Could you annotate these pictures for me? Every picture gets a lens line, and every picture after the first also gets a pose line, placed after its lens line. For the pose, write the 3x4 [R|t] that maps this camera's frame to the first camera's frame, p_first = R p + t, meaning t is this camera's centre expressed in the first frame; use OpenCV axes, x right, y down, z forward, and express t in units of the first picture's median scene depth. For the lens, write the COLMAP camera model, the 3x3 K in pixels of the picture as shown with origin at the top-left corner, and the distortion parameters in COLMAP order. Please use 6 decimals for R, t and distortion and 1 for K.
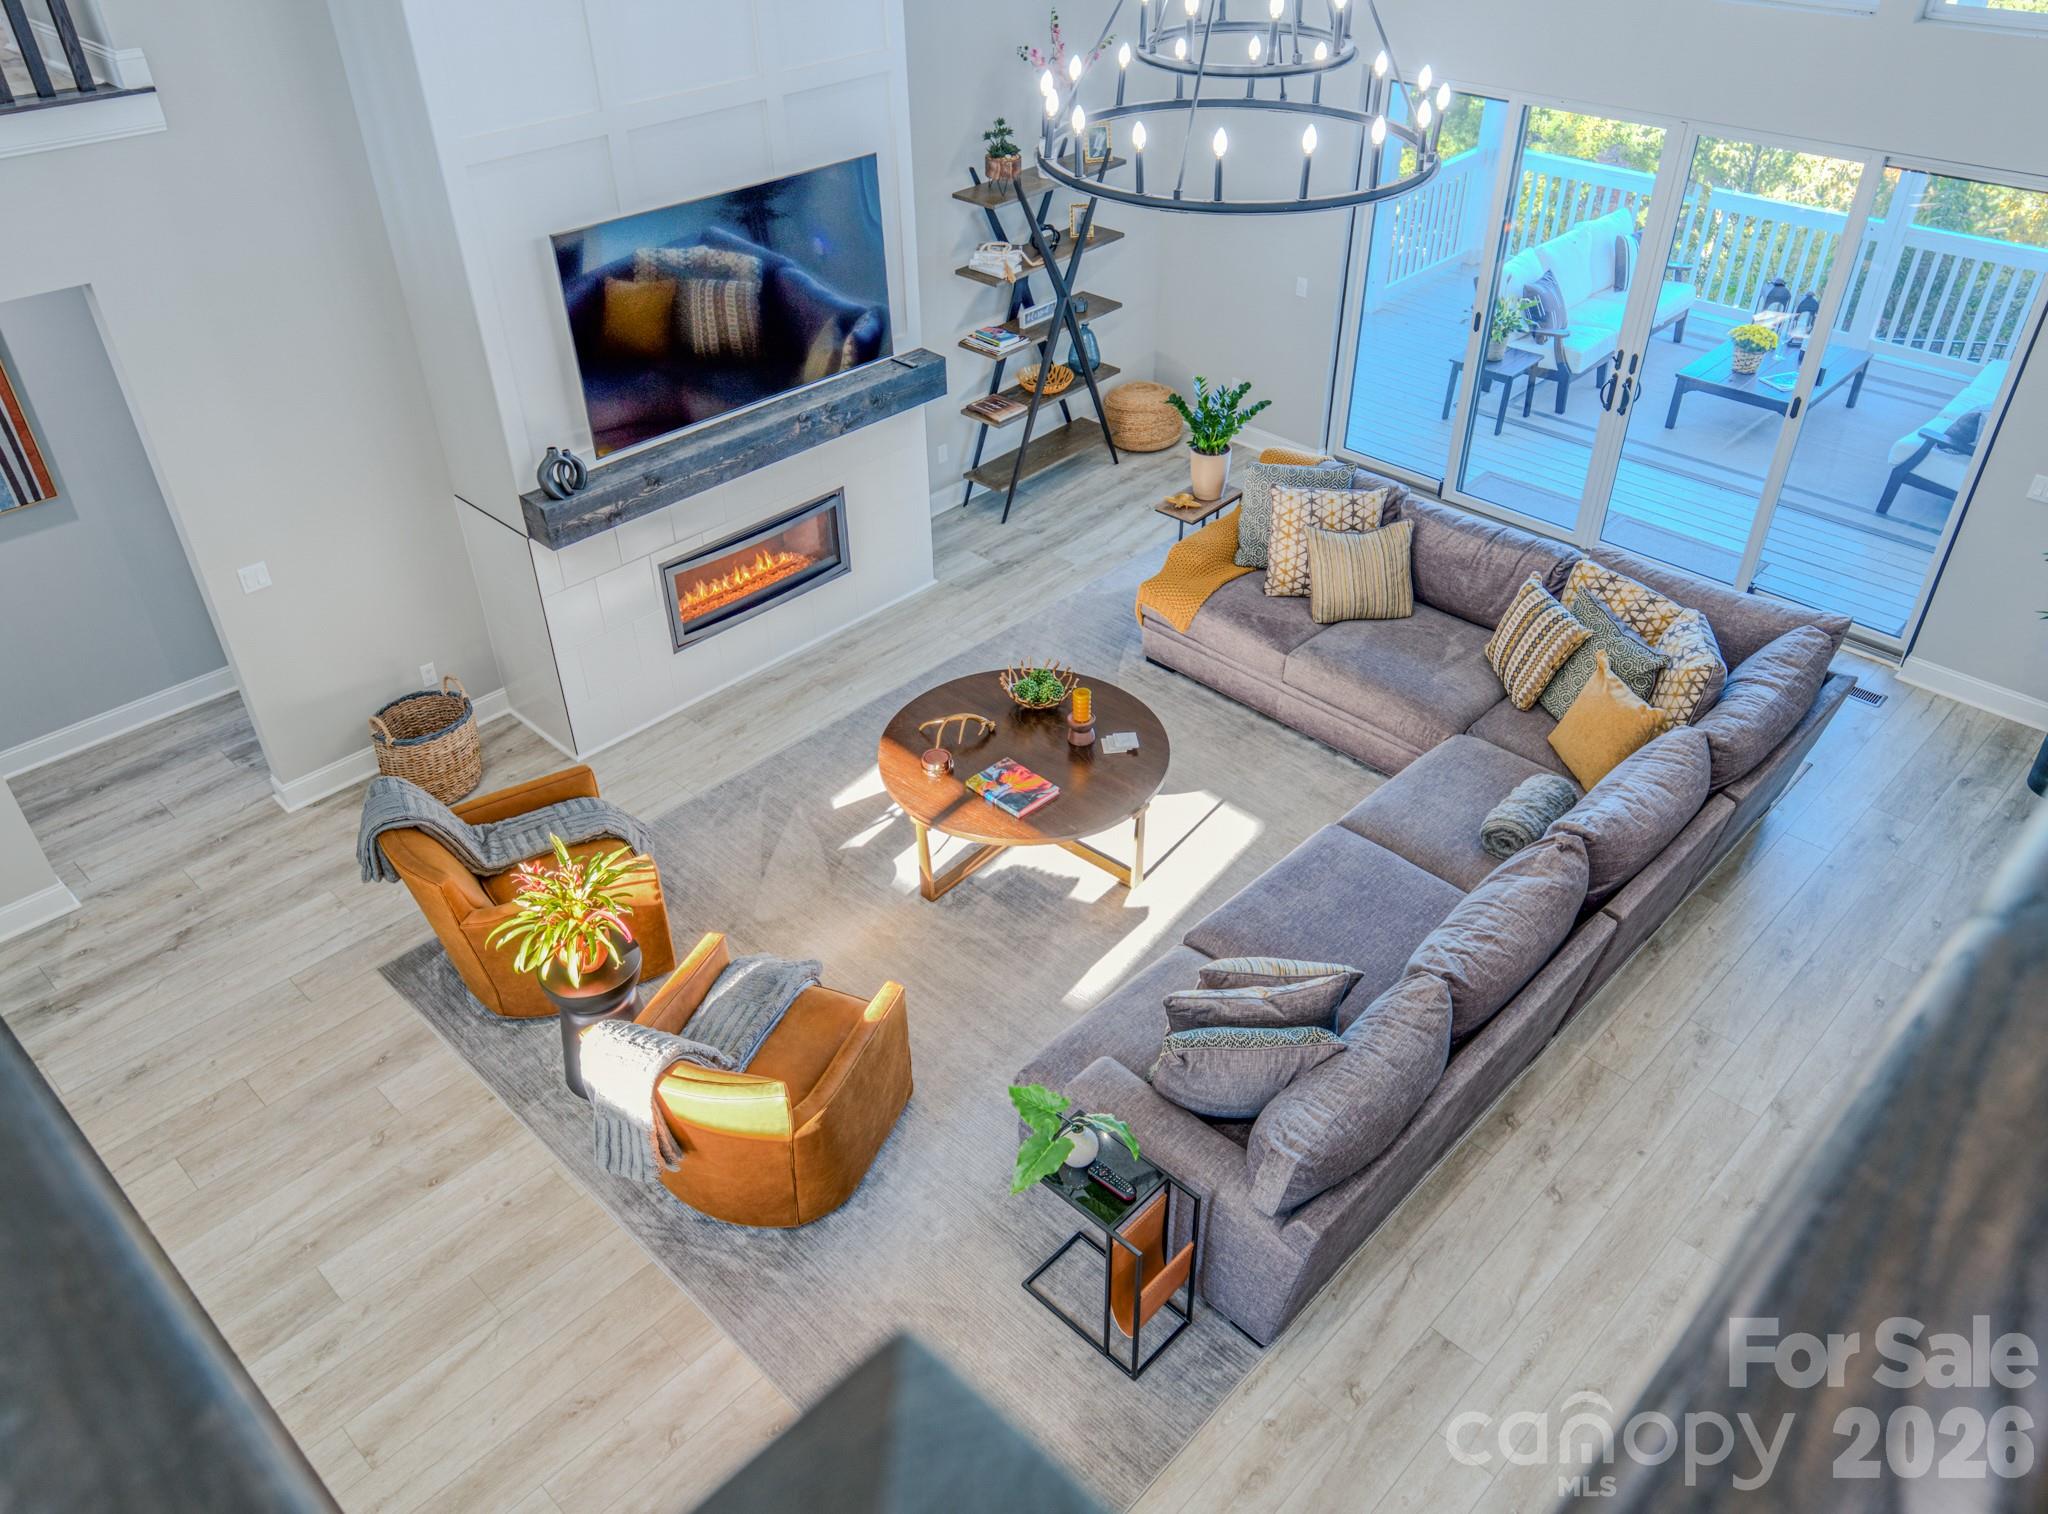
lens RADIAL K [[1525.5, 0, 1049.1], [0, 1525.5, 756.0], [0, 0, 1]] dist [-0.002782, -0.001605]
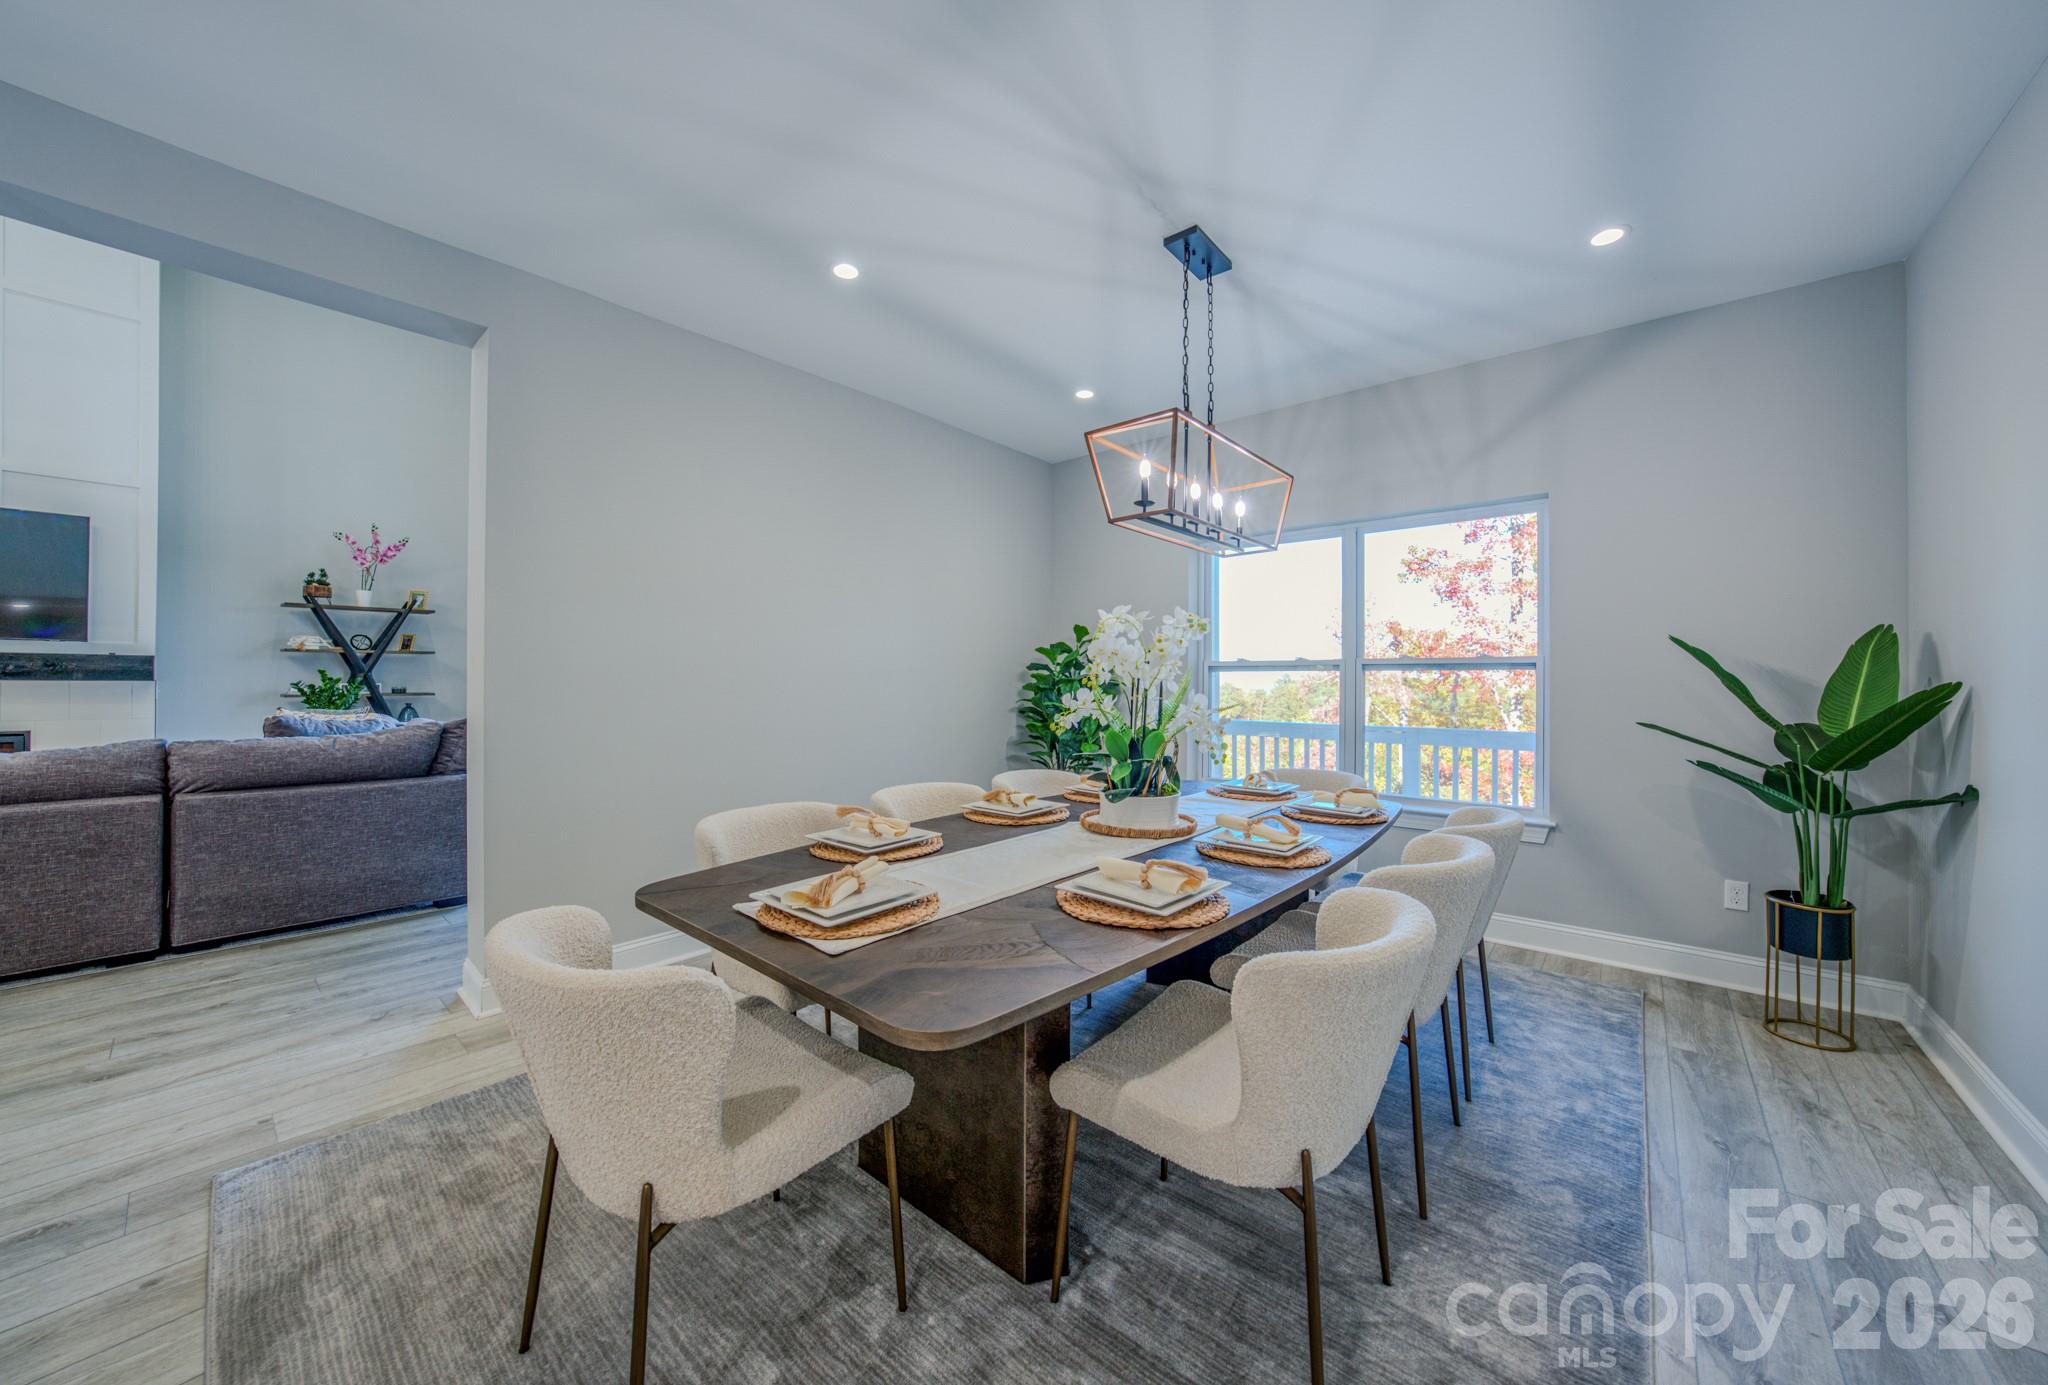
lens RADIAL K [[723.7, 0, 1024.8], [0, 723.7, 682.3], [0, 0, 1]] dist [0.000058, 0.000017]
pose [[0.999158, 0.004104, 0.040817, 0.833392], [0.021101, 0.801850, -0.597153, 0.229901], [-0.035180, 0.597512, 0.801088, 0.422551]]
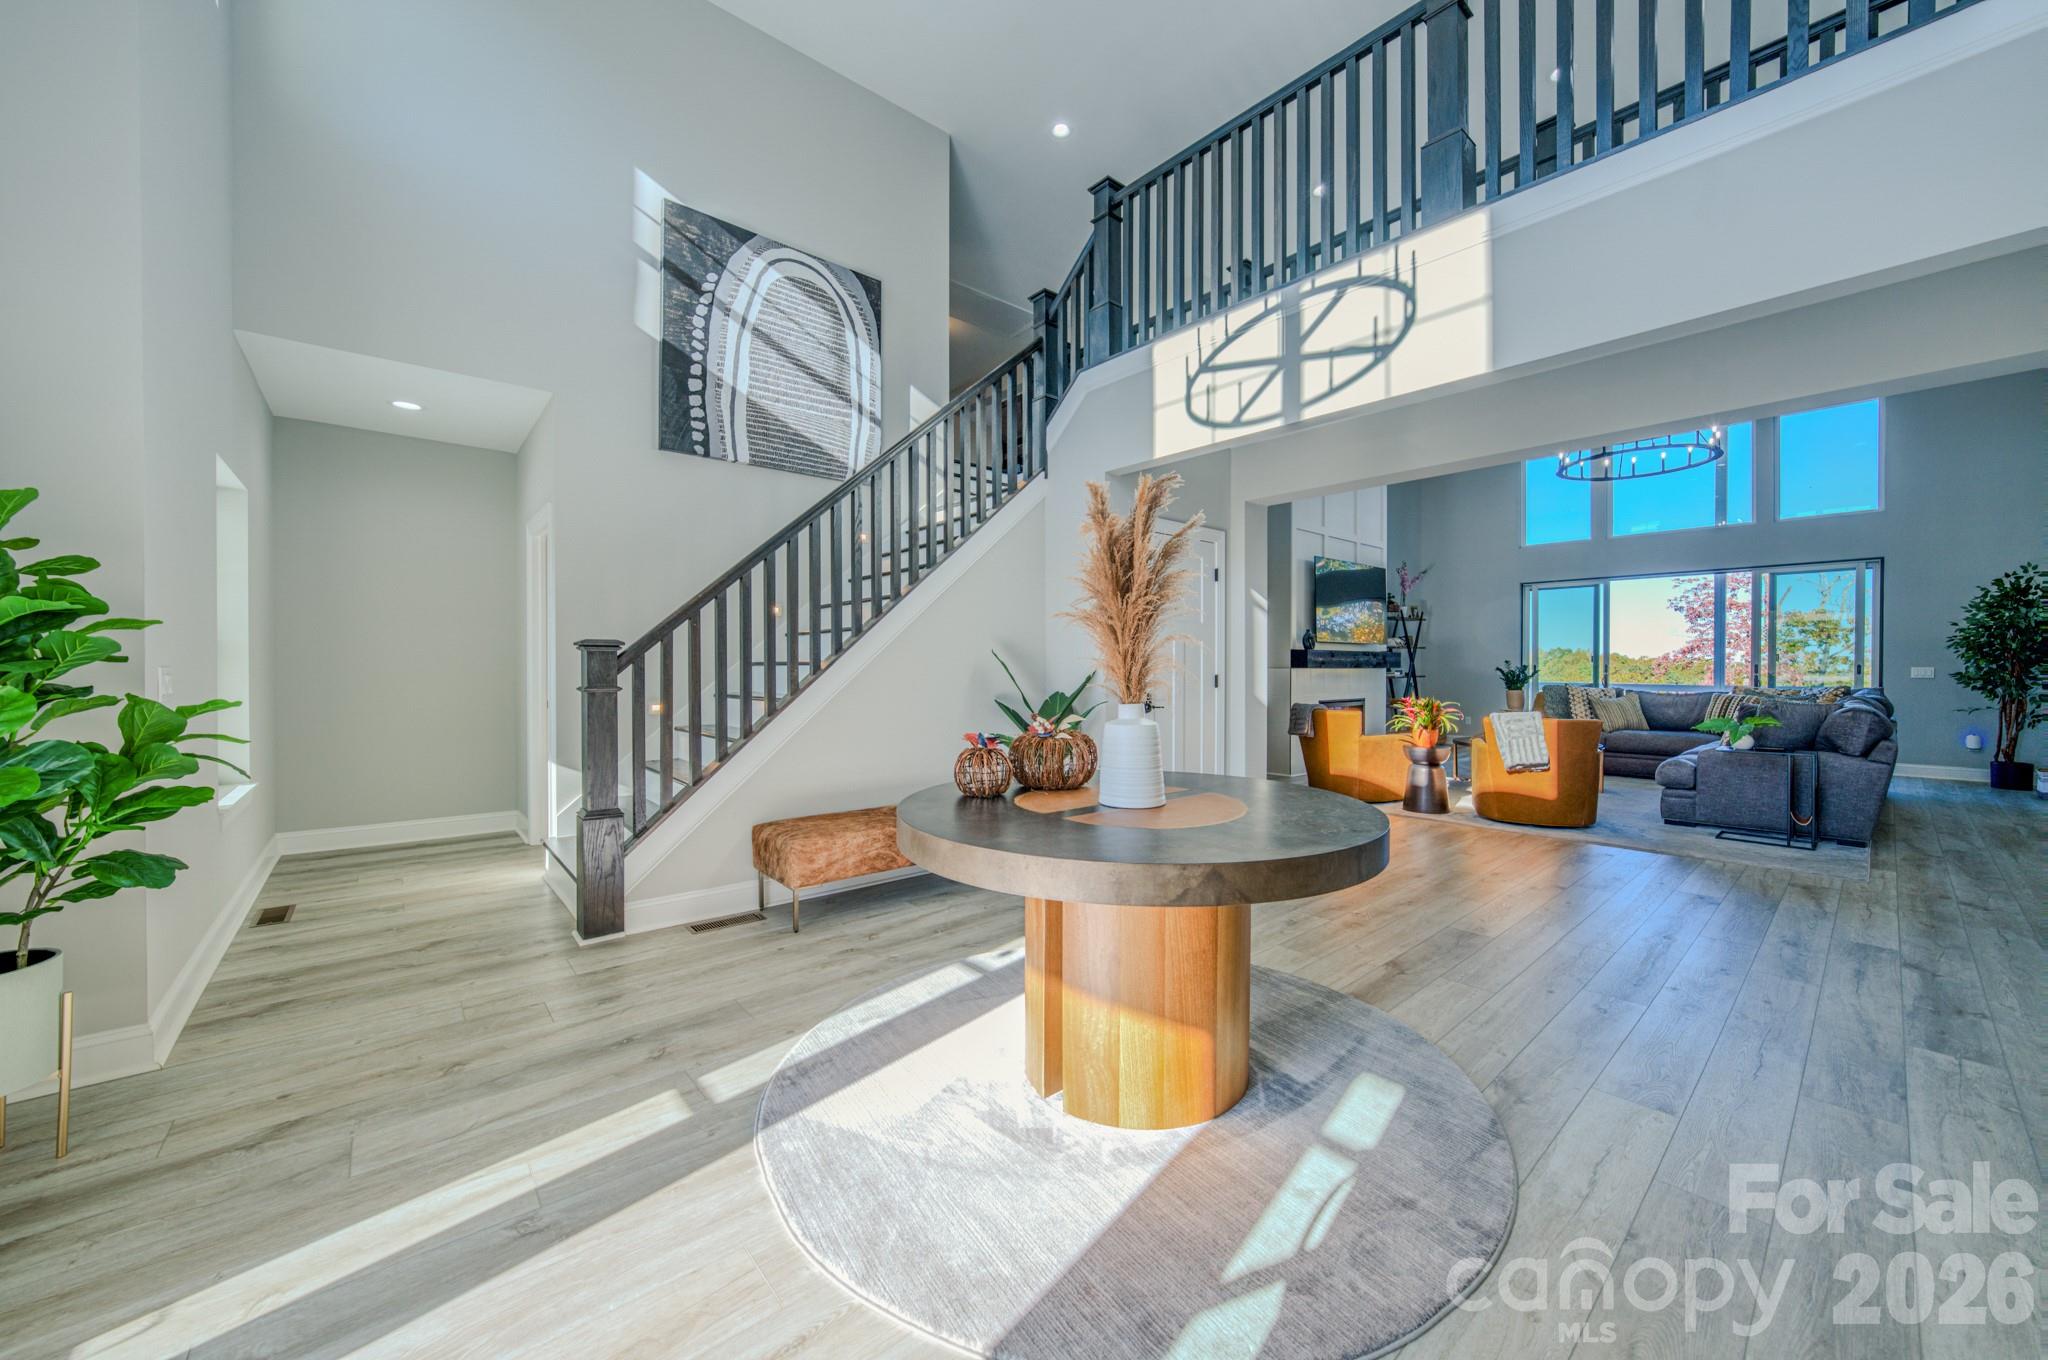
lens RADIAL K [[750.7, 0, 1024.0], [0, 750.7, 680.0], [0, 0, 1]] dist [-0.034641, 0.009004]
pose [[0.993393, -0.000542, -0.114764, -0.577468], [-0.066365, 0.813126, -0.578293, 0.557272], [0.093631, 0.582088, 0.807717, -0.021809]]
